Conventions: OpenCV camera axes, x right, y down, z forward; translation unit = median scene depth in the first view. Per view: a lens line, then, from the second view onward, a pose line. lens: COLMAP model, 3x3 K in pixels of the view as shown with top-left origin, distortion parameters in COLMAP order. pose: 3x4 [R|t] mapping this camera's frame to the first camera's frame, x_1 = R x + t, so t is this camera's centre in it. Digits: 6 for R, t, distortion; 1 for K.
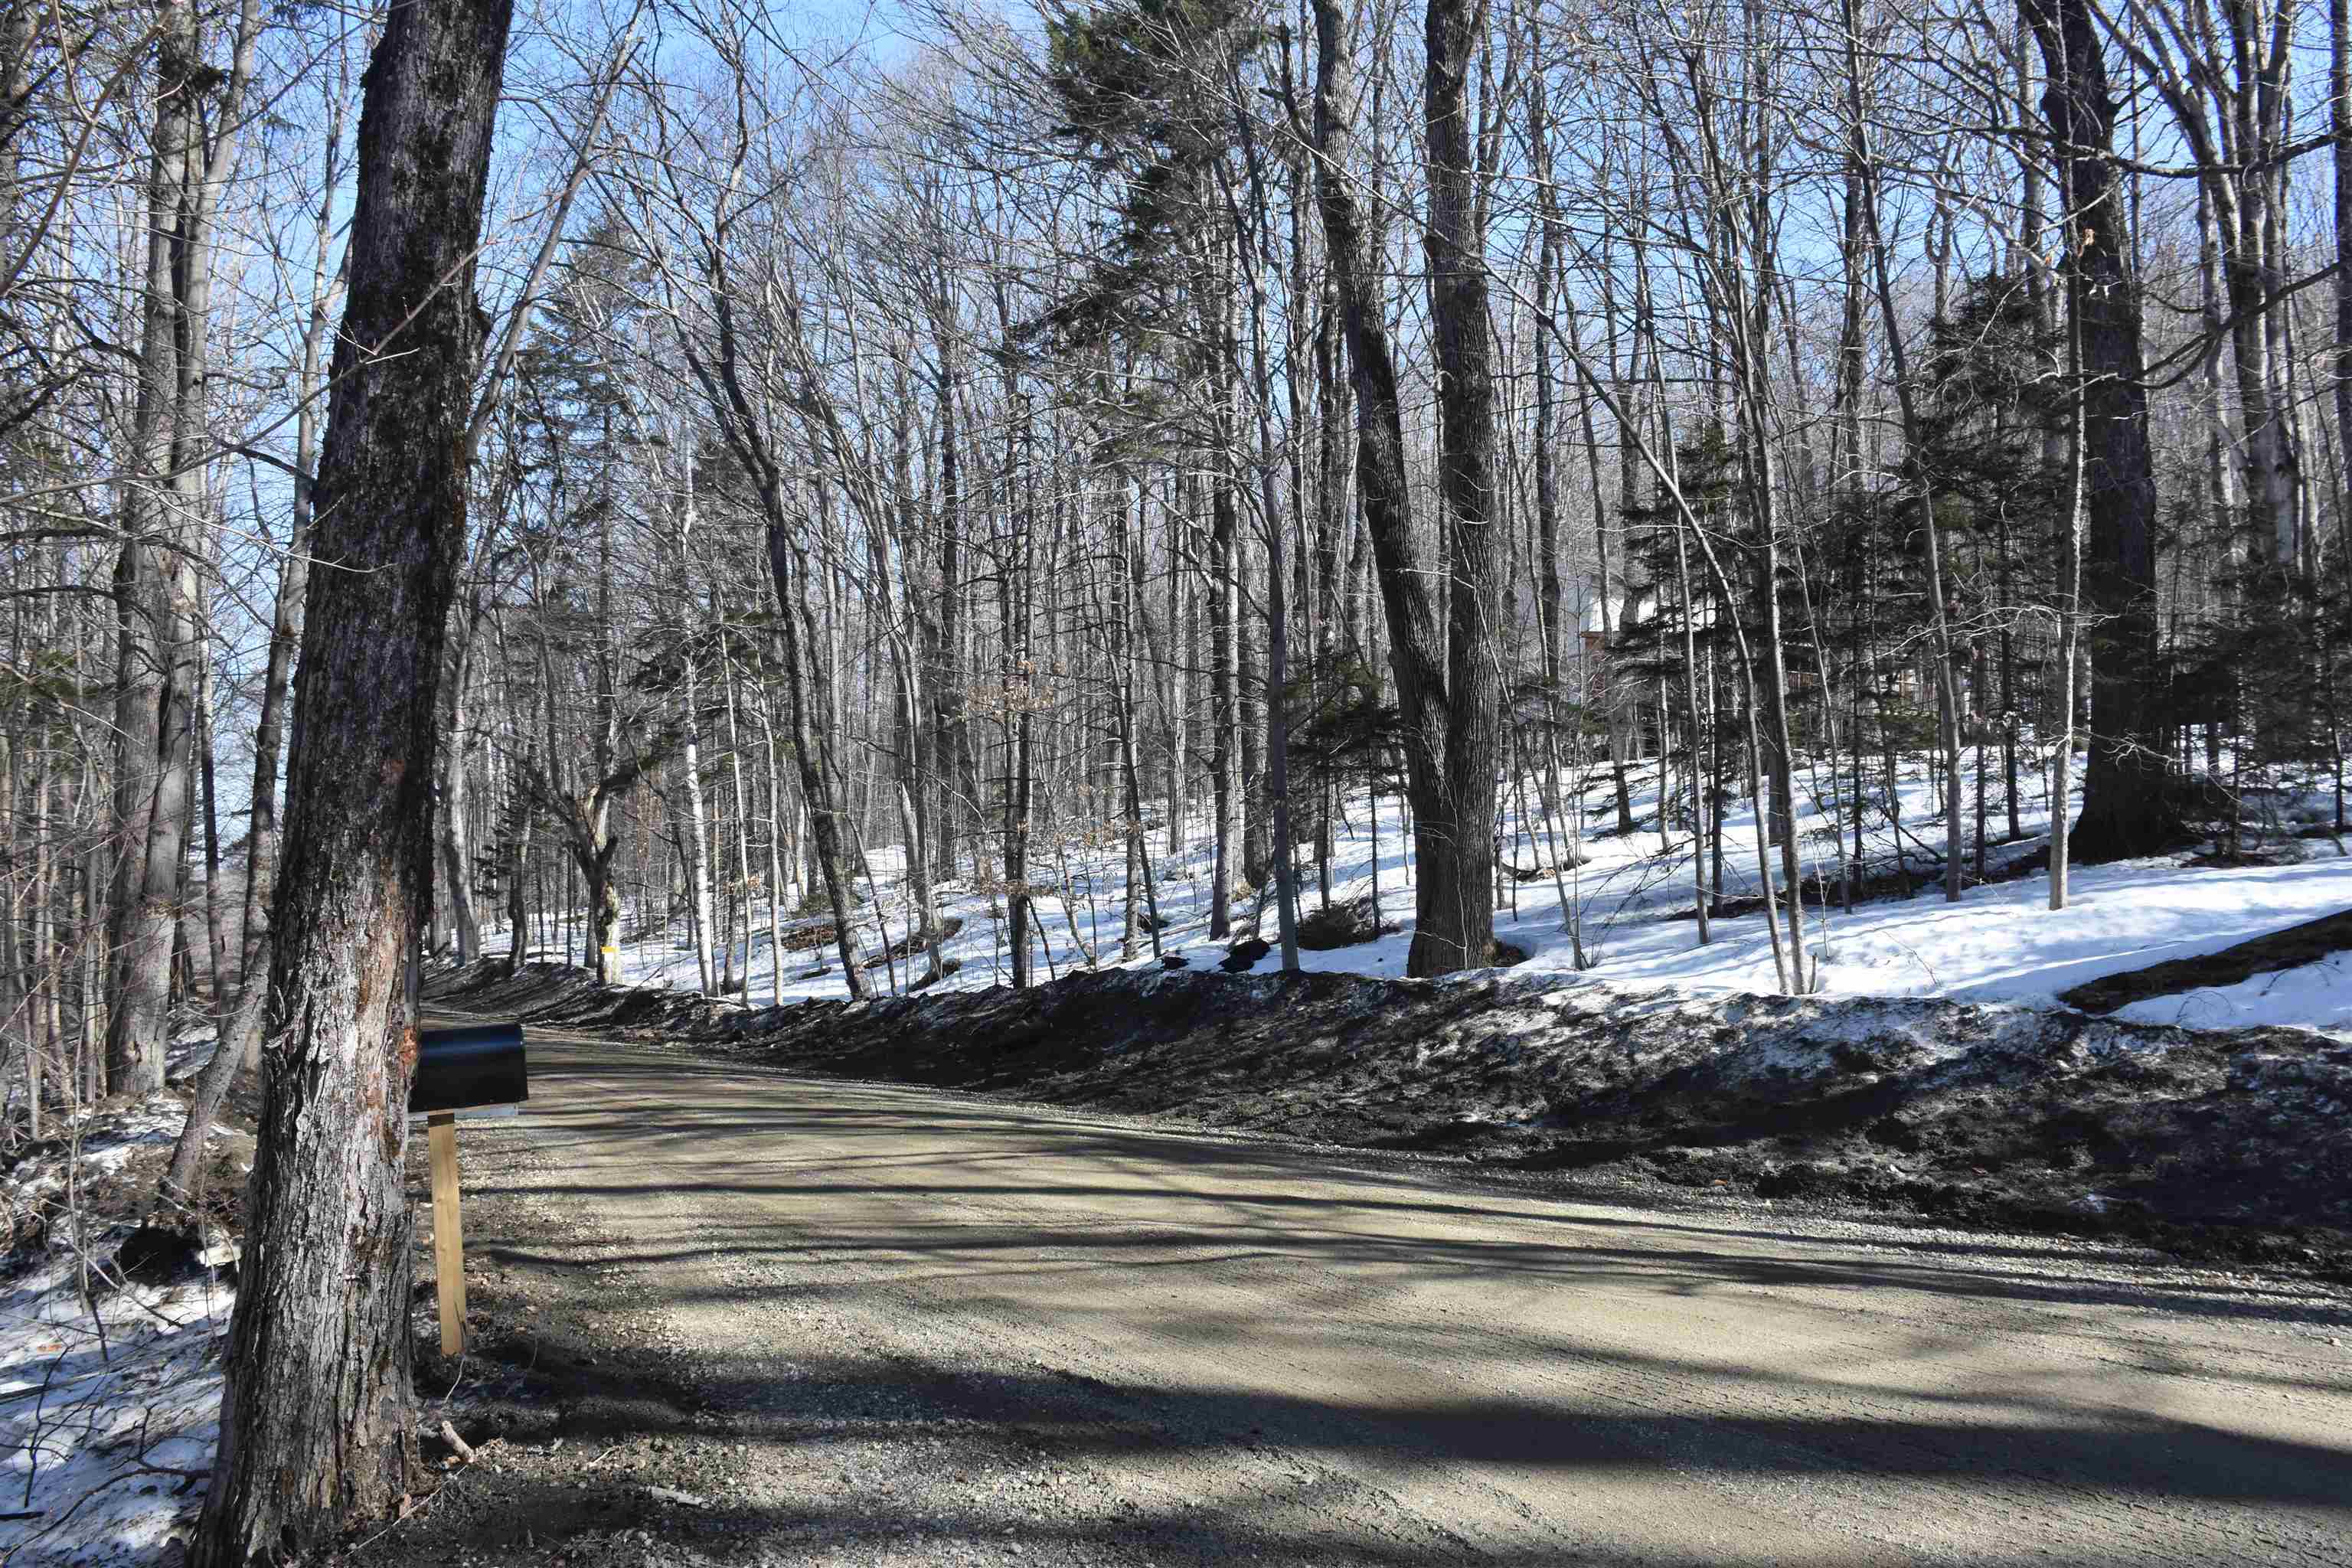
lens RADIAL K [[1852.1, 0, 1164.8], [0, 1852.1, 782.5], [0, 0, 1]] dist [-0.088091, -0.001725]
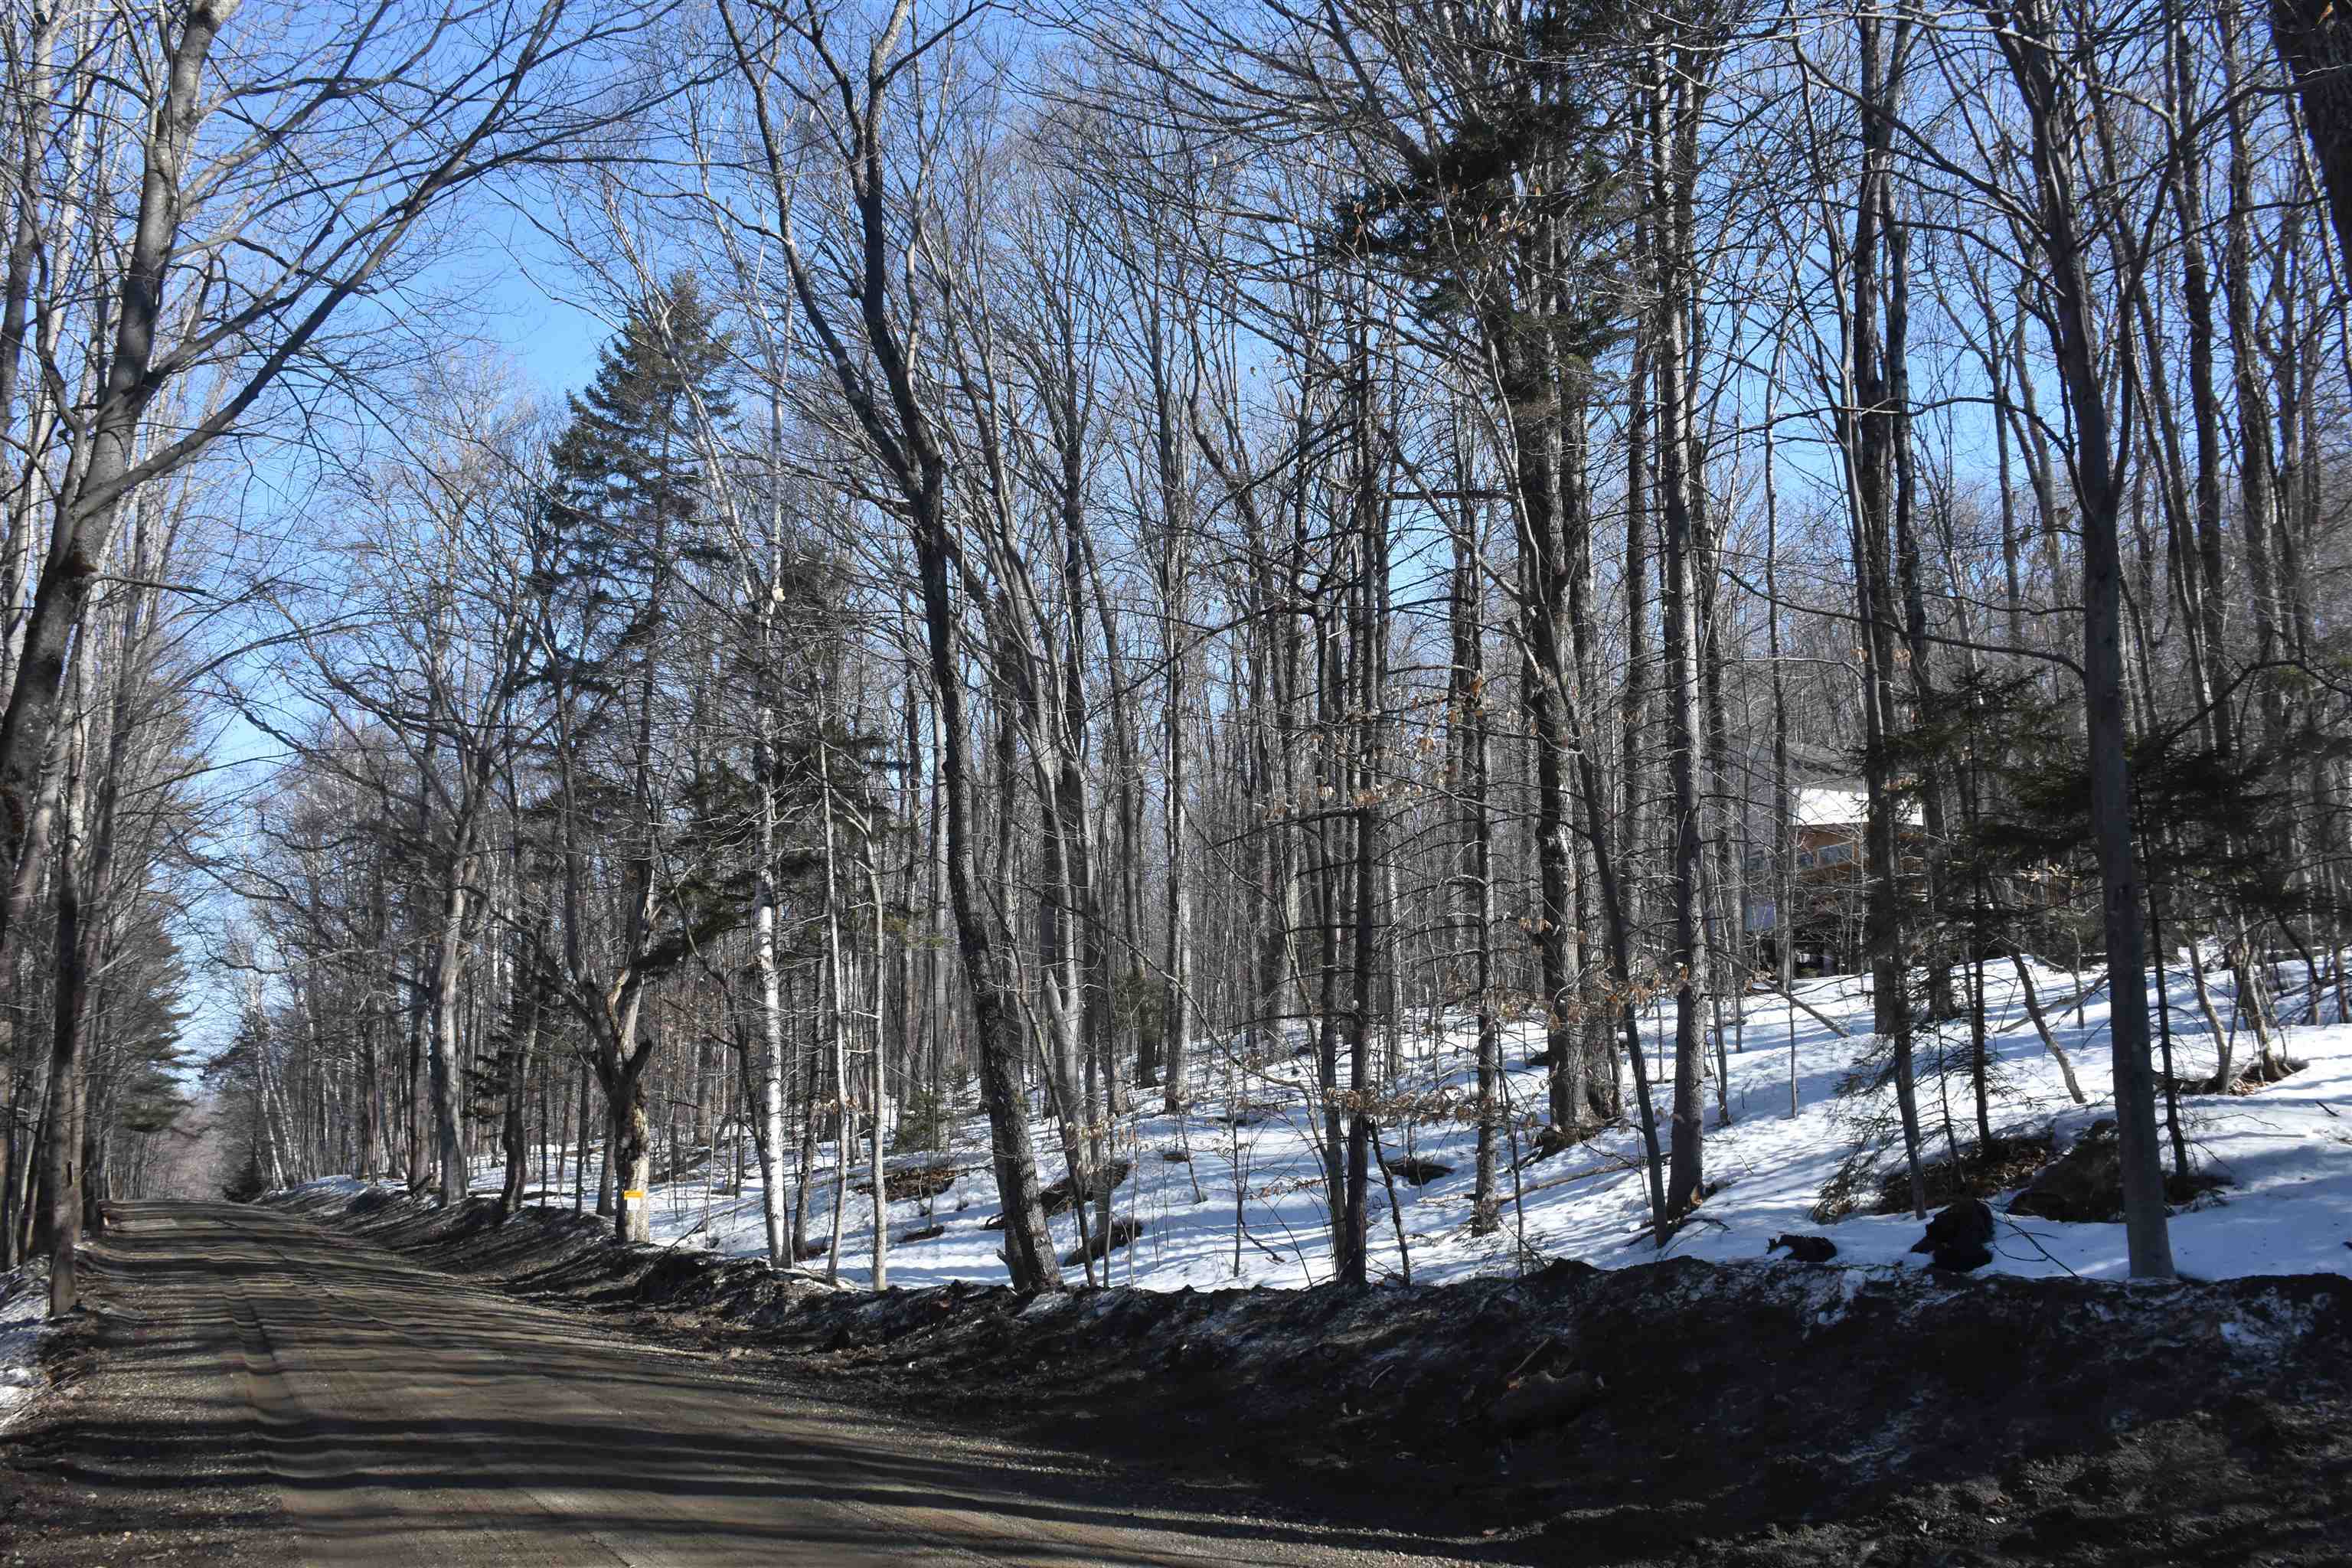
lens RADIAL K [[1852.1, 0, 1189.3], [0, 1852.1, 791.1], [0, 0, 1]] dist [-0.088091, -0.001725]
pose [[0.999886, 0.014749, 0.003089, -0.084192], [-0.014249, 0.992111, -0.124547, 0.018892], [-0.004902, 0.124489, 0.992209, 0.249316]]
